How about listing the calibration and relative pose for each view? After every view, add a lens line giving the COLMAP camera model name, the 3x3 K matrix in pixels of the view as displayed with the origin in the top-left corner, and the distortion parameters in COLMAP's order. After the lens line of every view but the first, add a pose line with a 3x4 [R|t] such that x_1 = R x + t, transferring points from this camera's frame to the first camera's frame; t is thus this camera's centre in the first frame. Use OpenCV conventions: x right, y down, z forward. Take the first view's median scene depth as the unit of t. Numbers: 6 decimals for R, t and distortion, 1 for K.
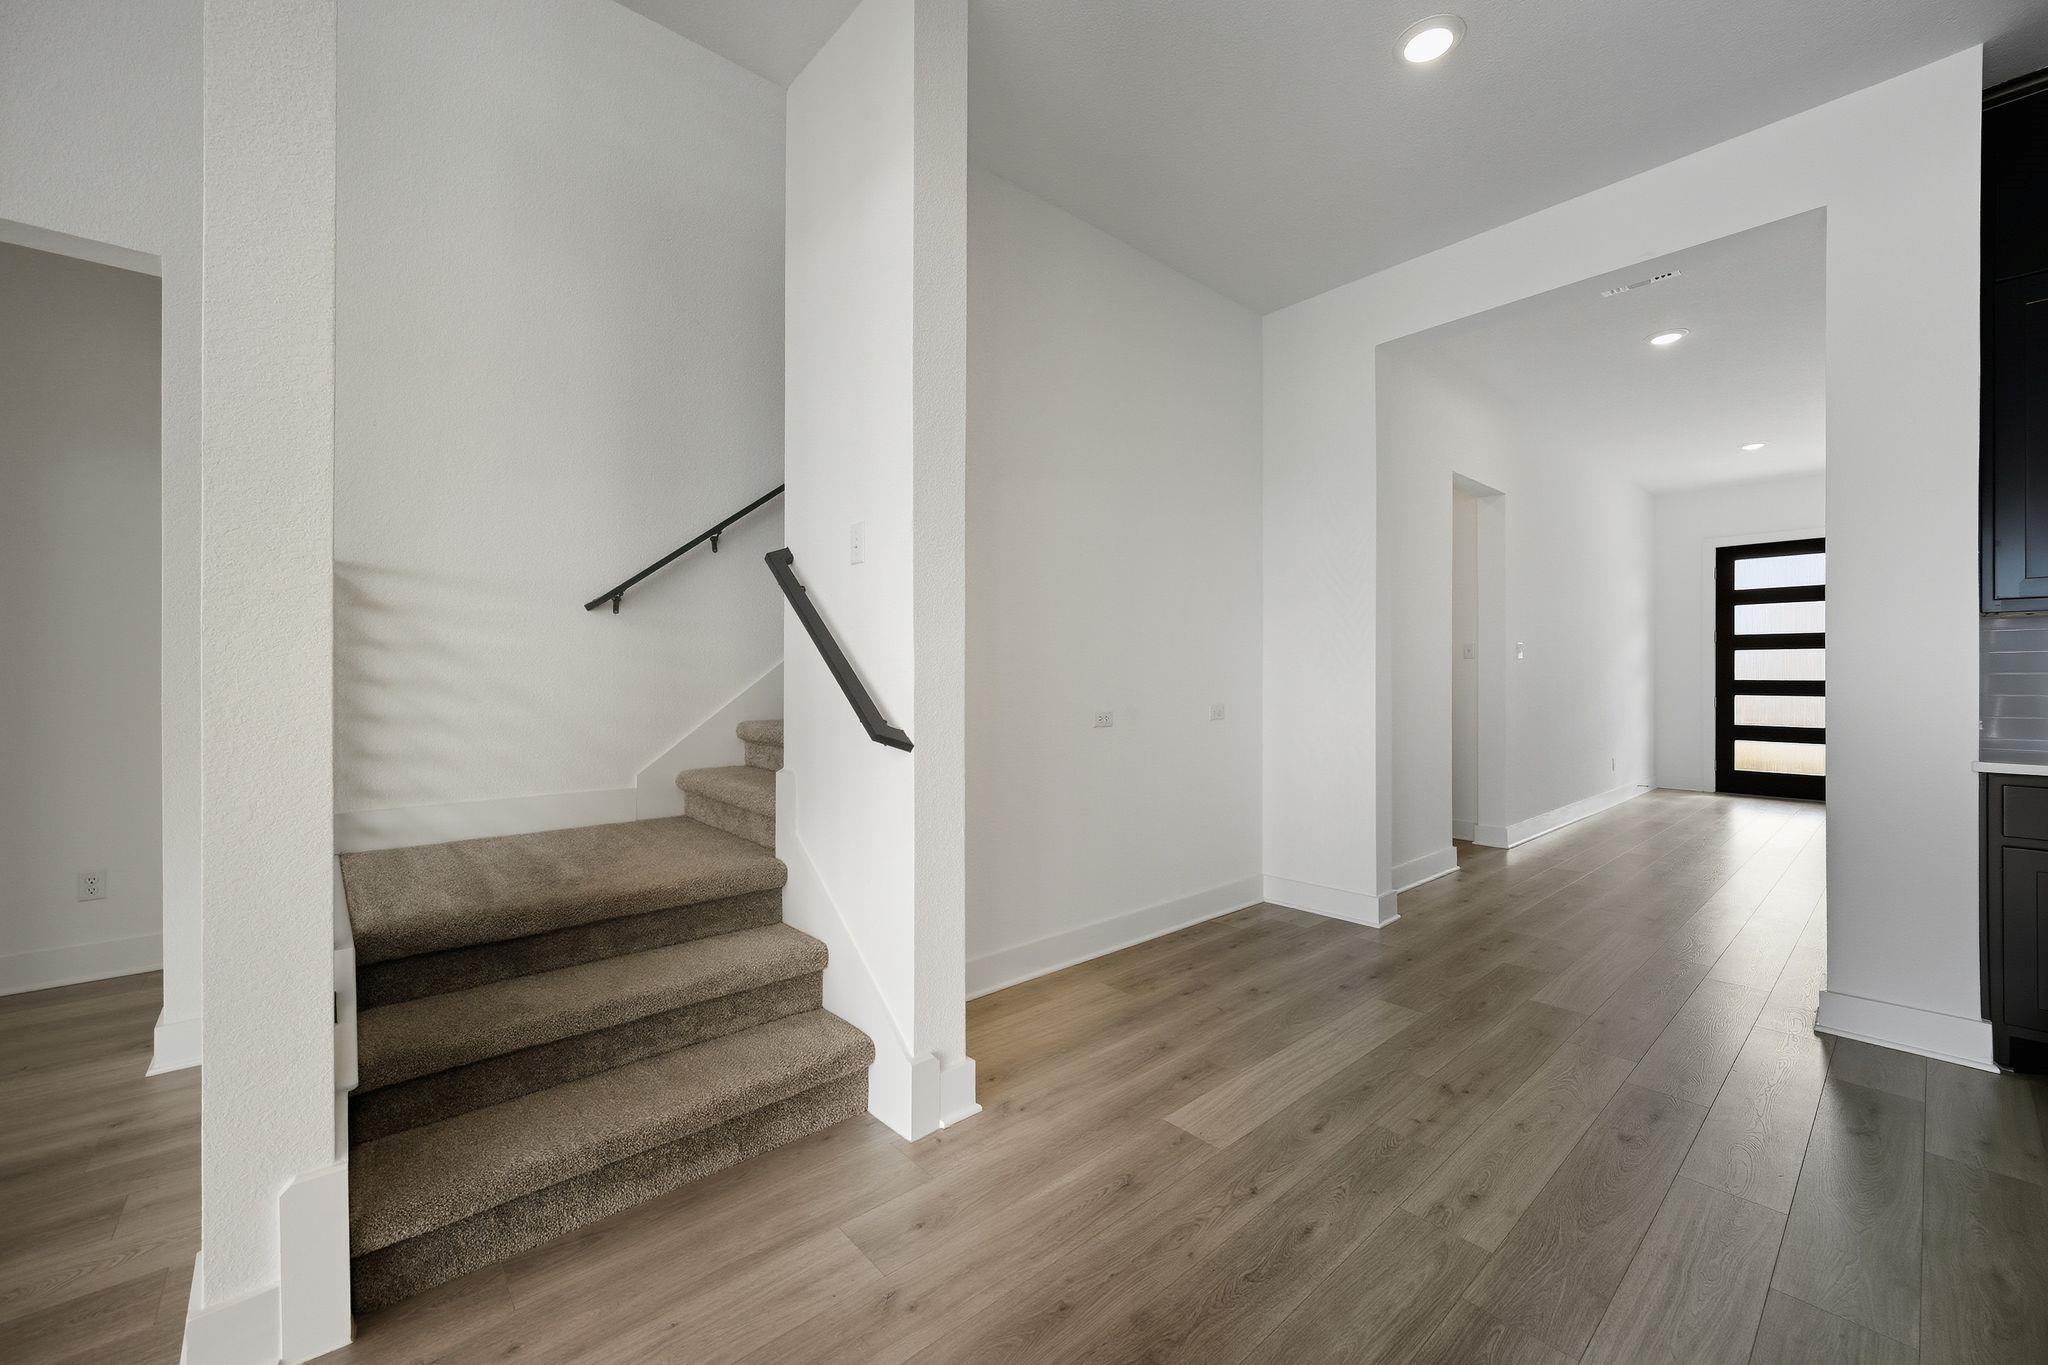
lens RADIAL K [[811.0, 0, 1024.0], [0, 811.0, 682.5], [0, 0, 1]] dist [0.001469, 0.000210]
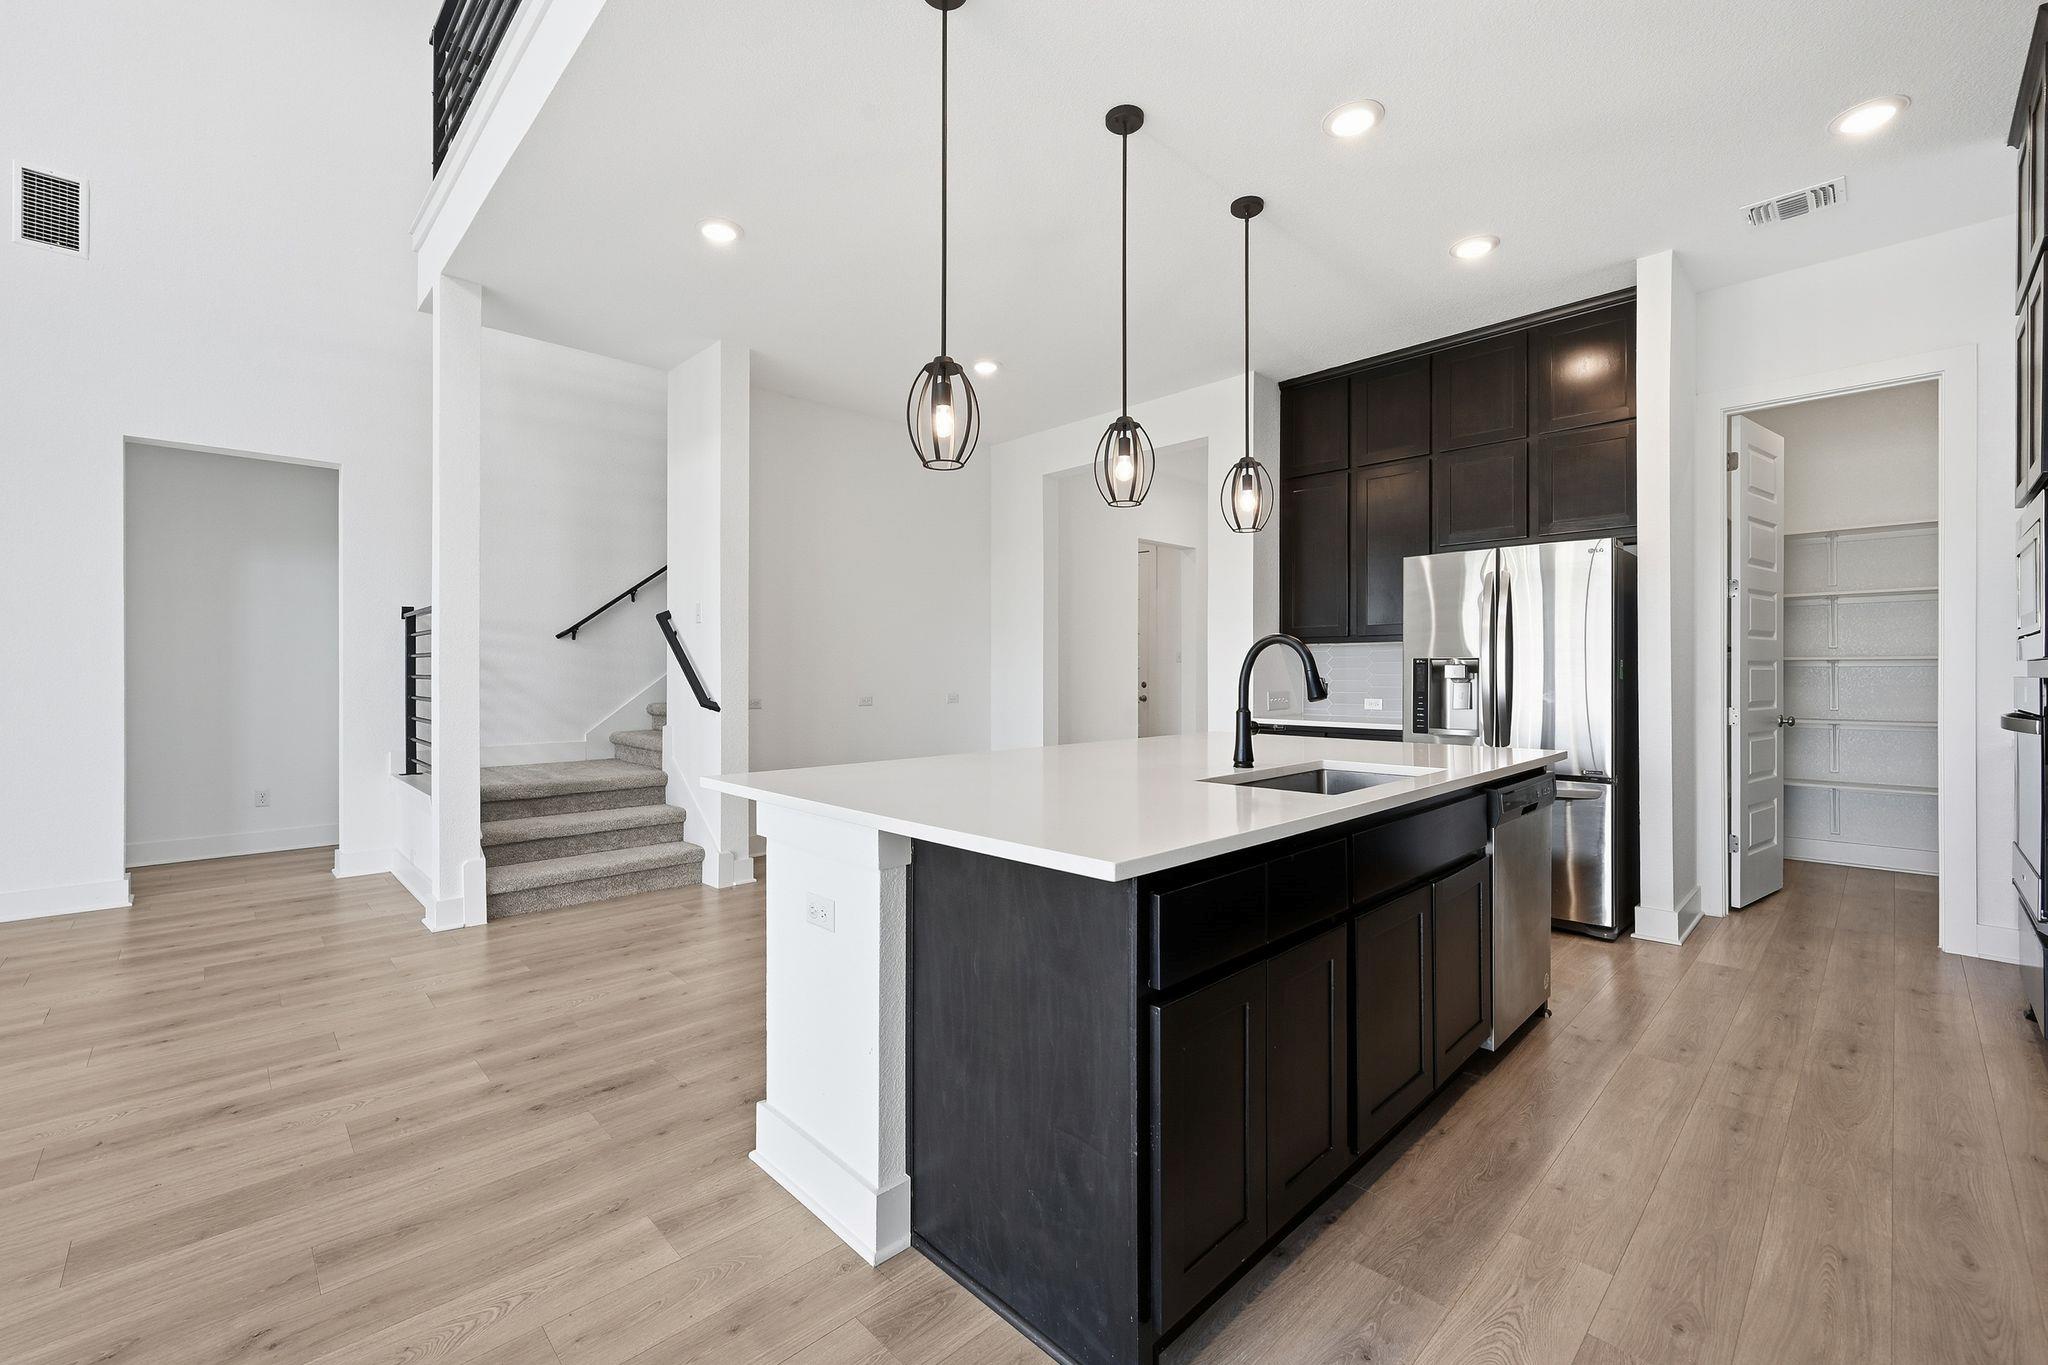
lens RADIAL K [[855.5, 0, 1024.0], [0, 855.5, 682.5], [0, 0, 1]] dist [-0.000868, -0.000065]
pose [[0.998861, 0.001359, 0.047699, 0.489170], [-0.001450, 0.999997, 0.001880, 0.000559], [-0.047696, -0.001947, 0.998860, -1.150479]]
